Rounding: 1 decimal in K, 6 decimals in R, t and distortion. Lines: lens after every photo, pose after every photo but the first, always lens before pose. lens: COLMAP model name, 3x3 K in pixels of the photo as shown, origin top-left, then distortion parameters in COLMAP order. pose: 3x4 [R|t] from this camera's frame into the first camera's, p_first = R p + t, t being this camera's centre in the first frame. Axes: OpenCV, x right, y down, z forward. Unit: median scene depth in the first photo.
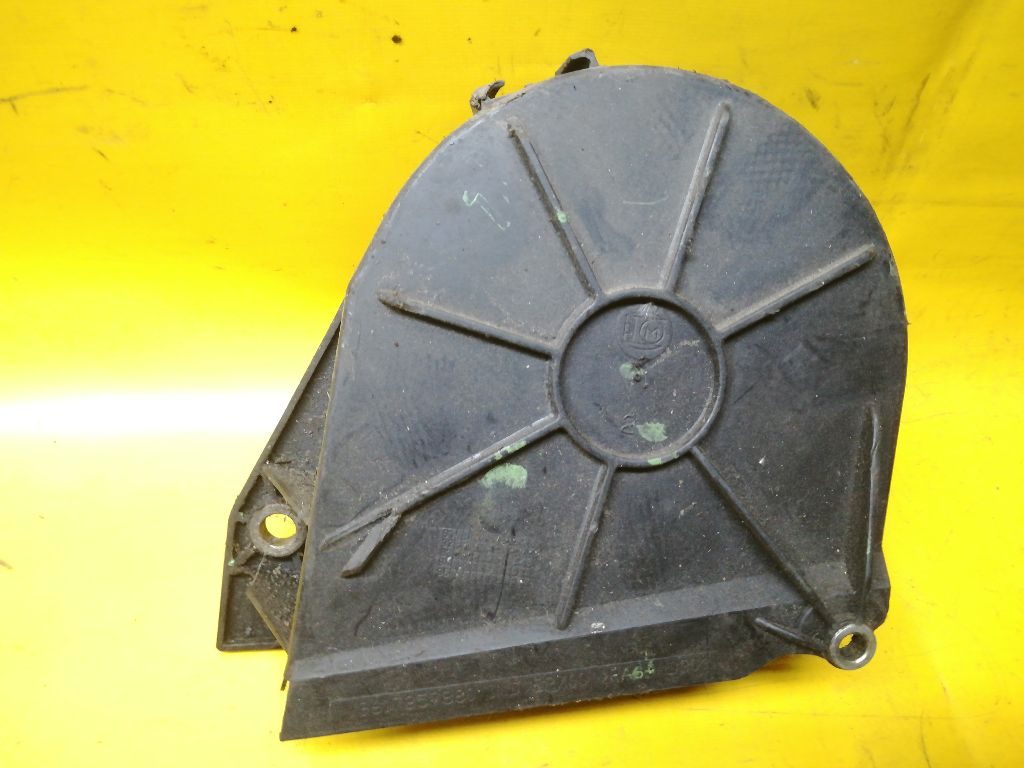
lens RADIAL K [[818.6, 0, 520.2], [0, 818.6, 384.4], [0, 0, 1]] dist [0.012198, -0.041452]
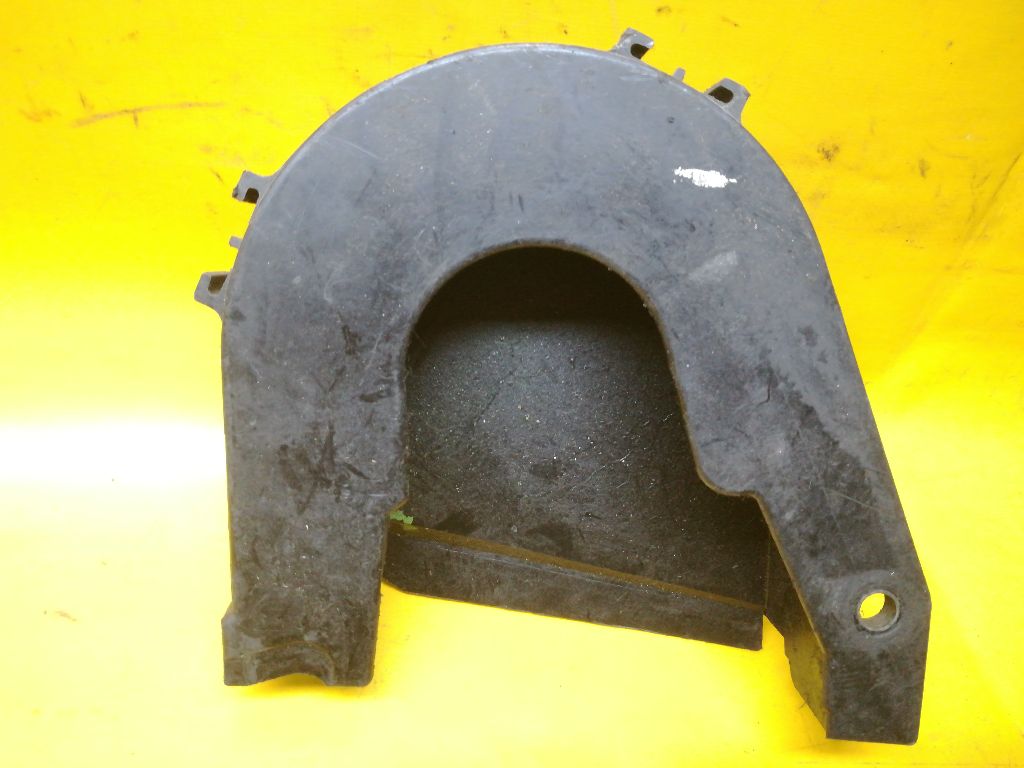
lens RADIAL K [[818.6, 0, 517.2], [0, 818.6, 383.1], [0, 0, 1]] dist [0.012198, -0.041452]
pose [[0.991952, 0.033579, 0.122081, -0.270736], [-0.027266, 0.998221, -0.053018, -0.002549], [-0.123644, 0.049262, 0.991103, 0.034195]]
